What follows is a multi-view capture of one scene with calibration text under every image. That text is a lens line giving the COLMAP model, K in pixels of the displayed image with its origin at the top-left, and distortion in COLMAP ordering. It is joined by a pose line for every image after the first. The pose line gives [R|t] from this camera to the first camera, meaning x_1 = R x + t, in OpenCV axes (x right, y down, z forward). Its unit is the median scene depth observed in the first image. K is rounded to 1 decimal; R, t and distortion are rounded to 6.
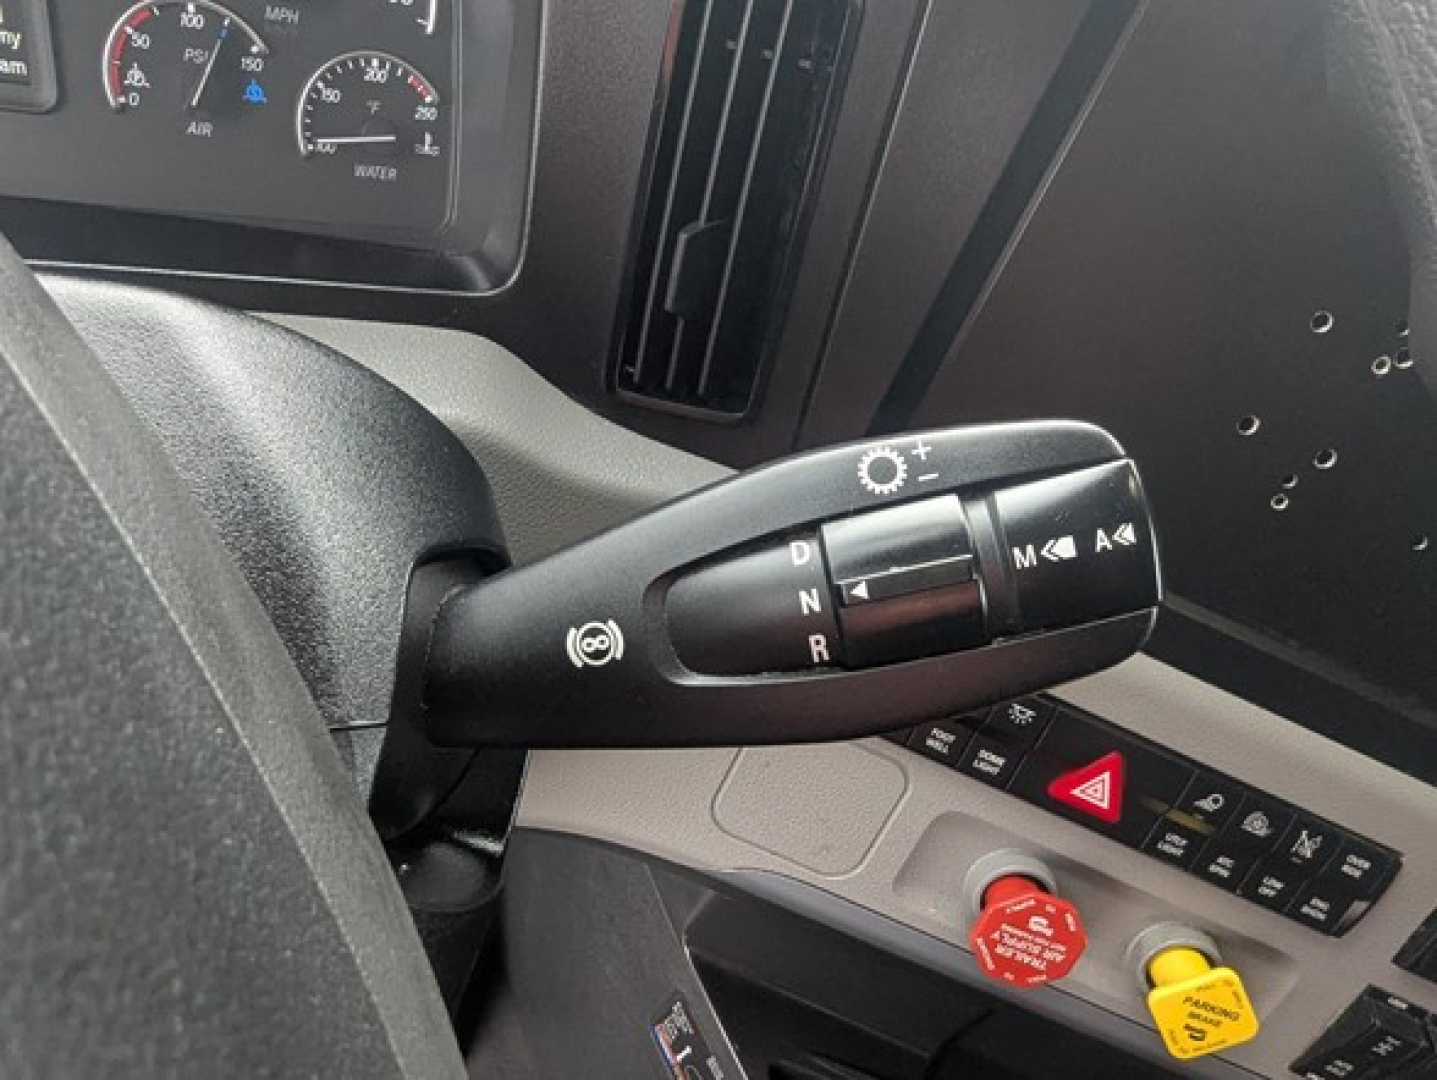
lens RADIAL K [[1017.5, 0, 701.1], [0, 1017.5, 549.0], [0, 0, 1]] dist [0.067292, -0.061496]
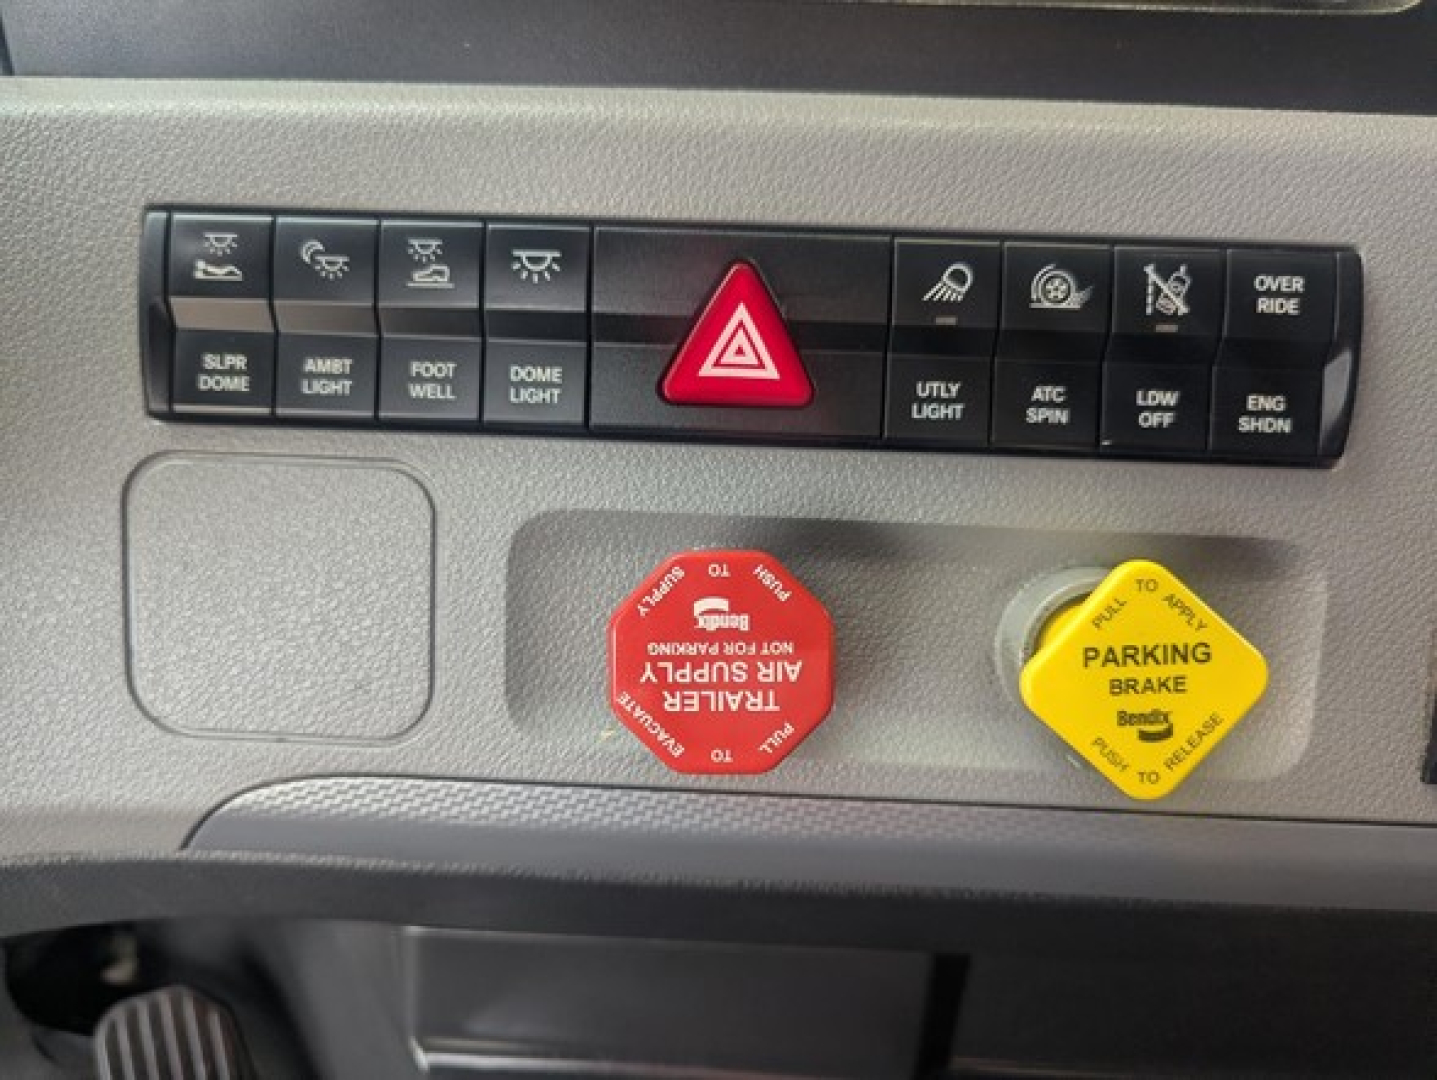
lens RADIAL K [[988.9, 0, 712.6], [0, 988.9, 564.0], [0, 0, 1]] dist [-0.013727, -0.005846]
pose [[0.924270, -0.381262, -0.019060, 0.336961], [0.362701, 0.892653, -0.267617, 0.455762], [0.119046, 0.240437, 0.963337, 0.540335]]
